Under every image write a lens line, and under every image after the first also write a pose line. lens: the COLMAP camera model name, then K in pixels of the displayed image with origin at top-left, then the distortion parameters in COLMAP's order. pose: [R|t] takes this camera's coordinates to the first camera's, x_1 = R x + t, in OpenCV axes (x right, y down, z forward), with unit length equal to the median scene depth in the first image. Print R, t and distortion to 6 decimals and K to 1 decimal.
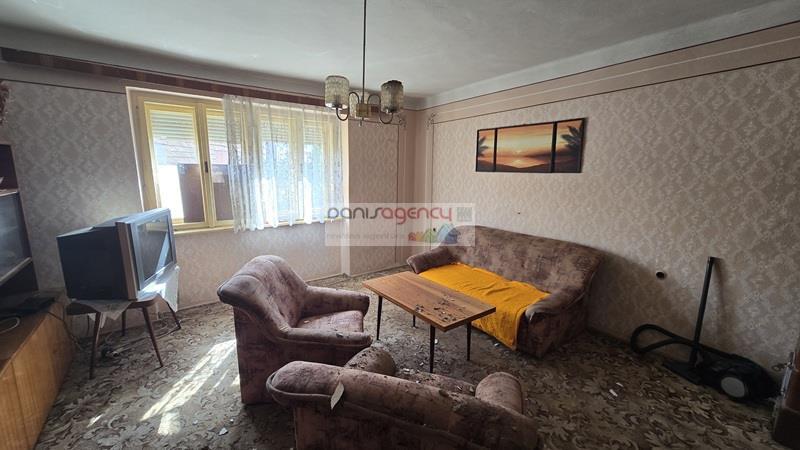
lens RADIAL K [[328.1, 0, 401.3], [0, 328.1, 227.5], [0, 0, 1]] dist [-0.001677, 0.000088]
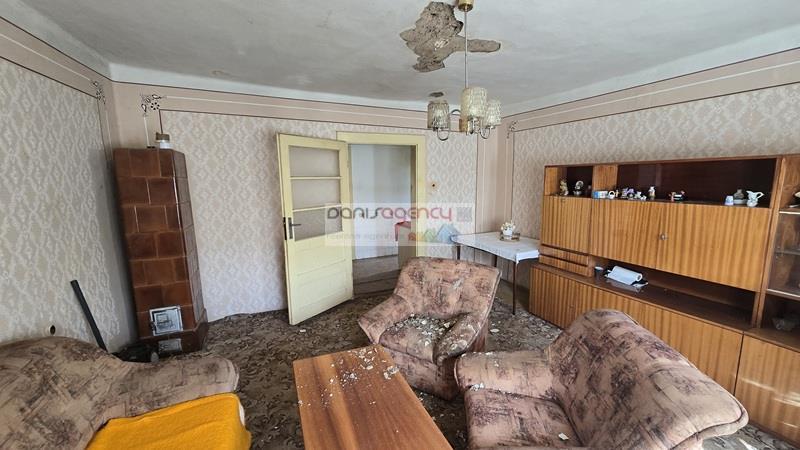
lens RADIAL K [[328.1, 0, 401.8], [0, 328.1, 223.0], [0, 0, 1]] dist [-0.001677, 0.000088]
pose [[-0.966754, -0.033119, 0.253554, -0.136039], [0.049662, 0.948379, 0.313226, -0.274023], [-0.250839, 0.315404, -0.915205, 1.428804]]
